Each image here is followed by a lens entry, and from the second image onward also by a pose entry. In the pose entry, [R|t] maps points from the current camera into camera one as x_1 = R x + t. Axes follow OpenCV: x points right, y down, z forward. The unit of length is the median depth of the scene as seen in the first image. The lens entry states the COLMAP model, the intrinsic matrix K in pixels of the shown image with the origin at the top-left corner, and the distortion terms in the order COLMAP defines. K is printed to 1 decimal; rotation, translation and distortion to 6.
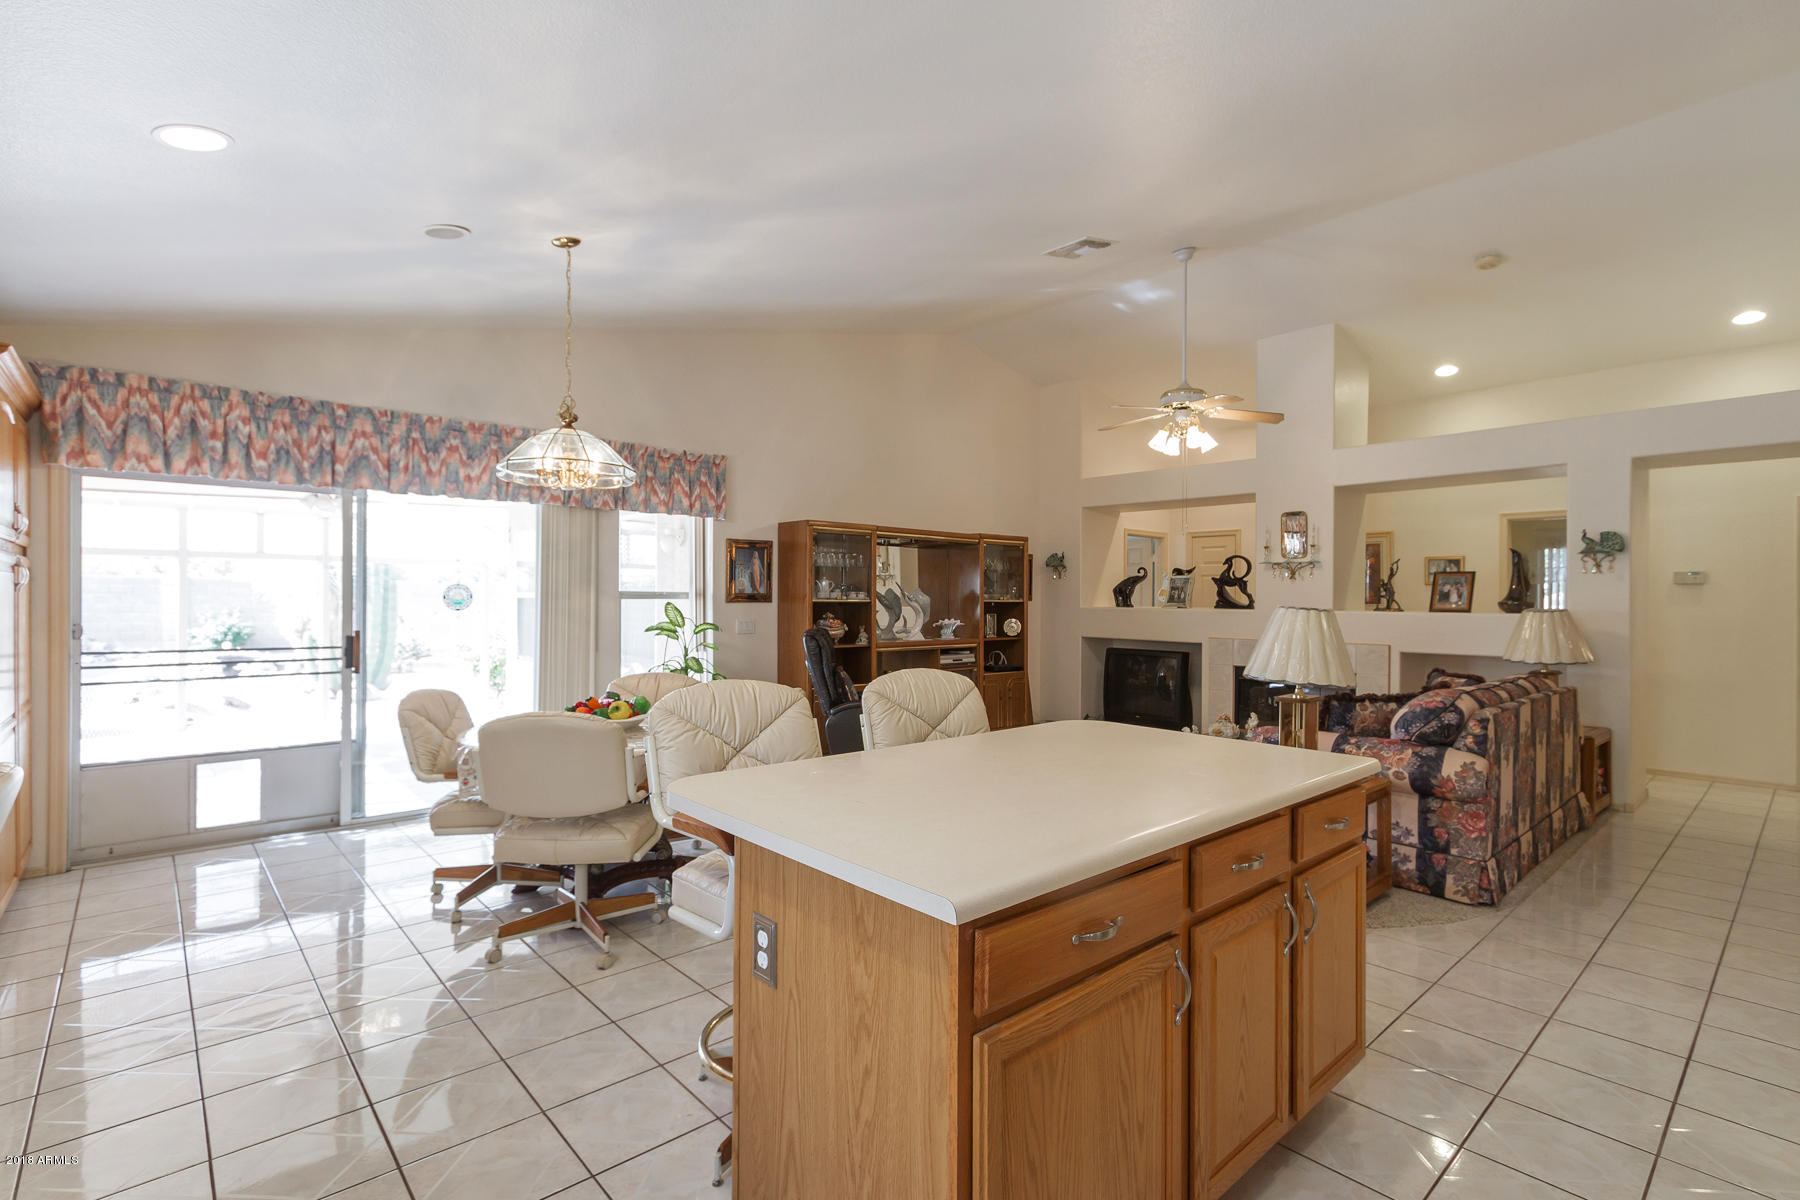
lens RADIAL K [[839.1, 0, 895.3], [0, 839.1, 598.8], [0, 0, 1]] dist [0.007627, -0.002459]
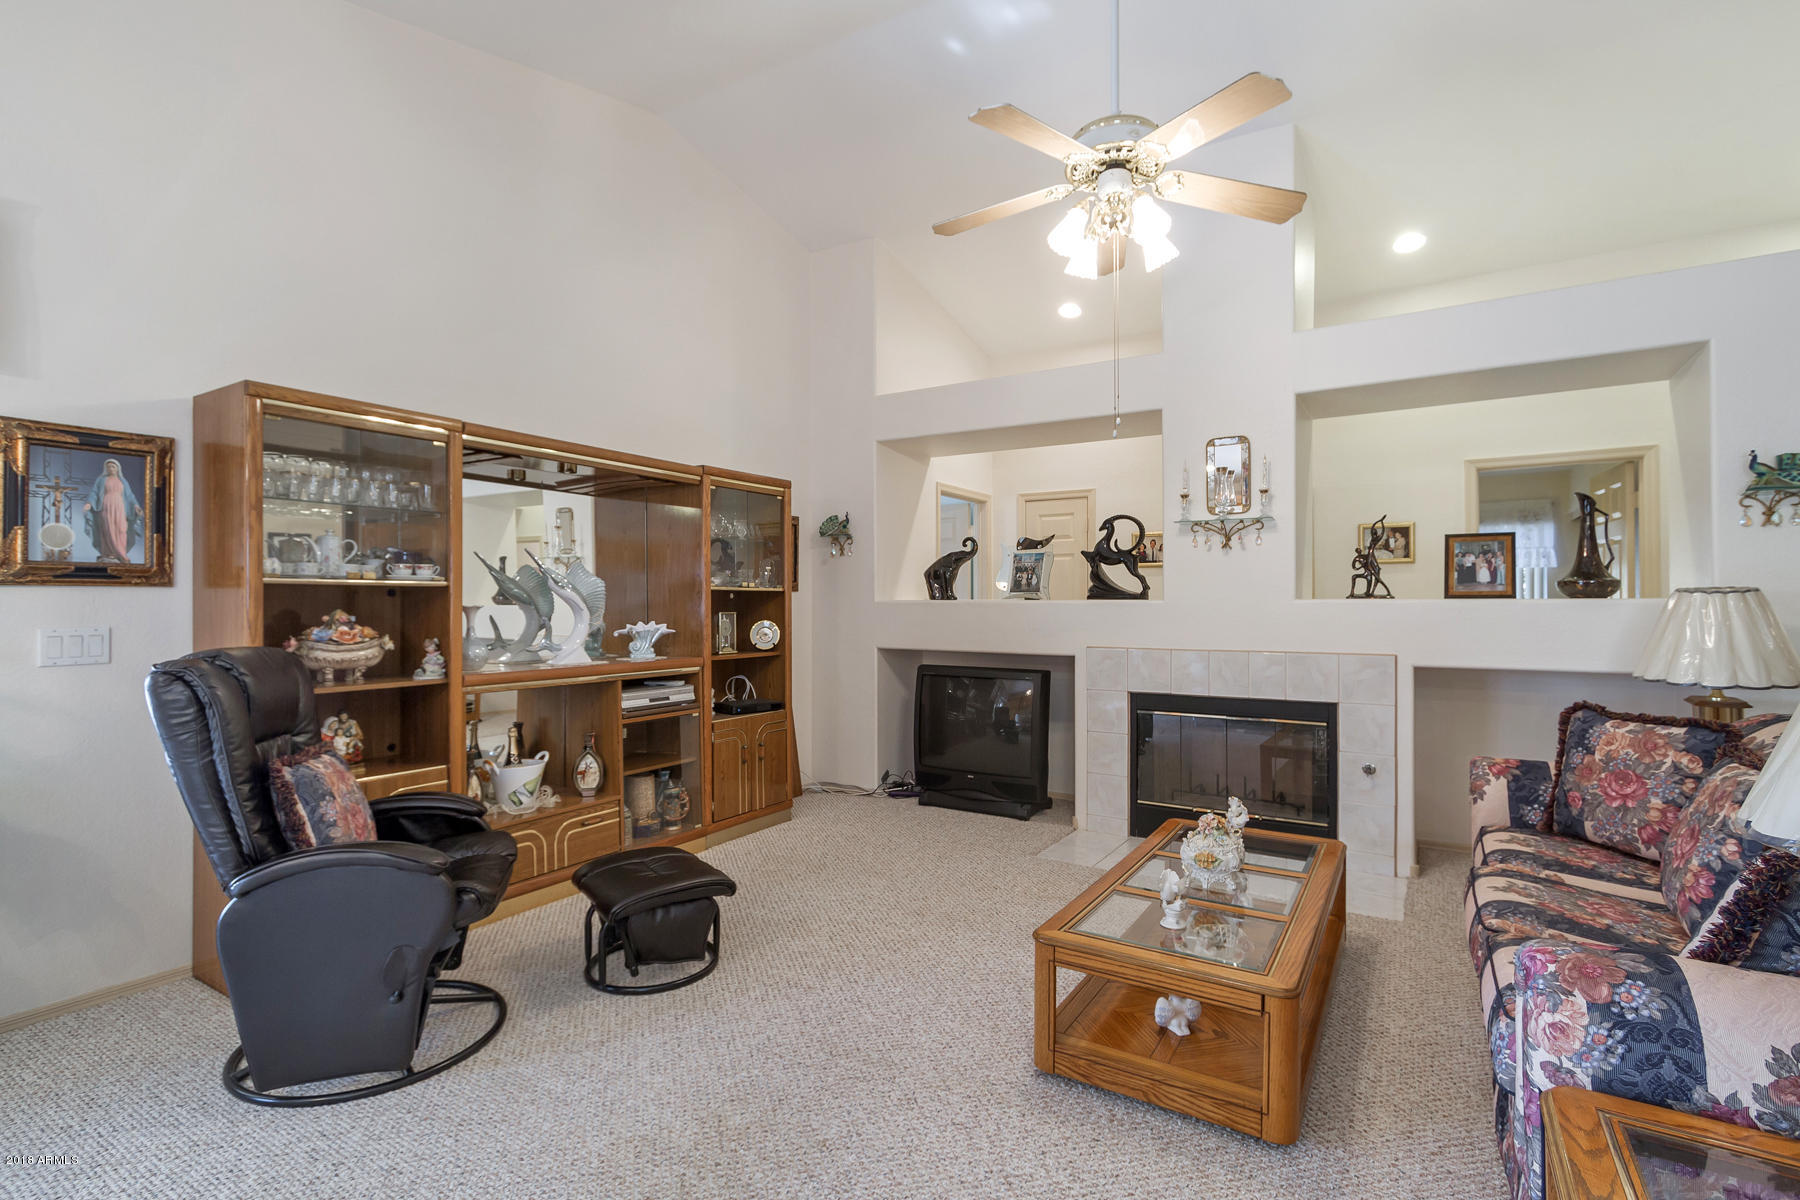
lens RADIAL K [[839.1, 0, 906.0], [0, 839.1, 598.0], [0, 0, 1]] dist [0.007627, -0.002459]
pose [[0.958022, -0.004663, 0.286657, 0.070091], [0.006603, 0.999961, -0.005801, 0.012922], [-0.286619, 0.007451, 0.958016, 0.436776]]
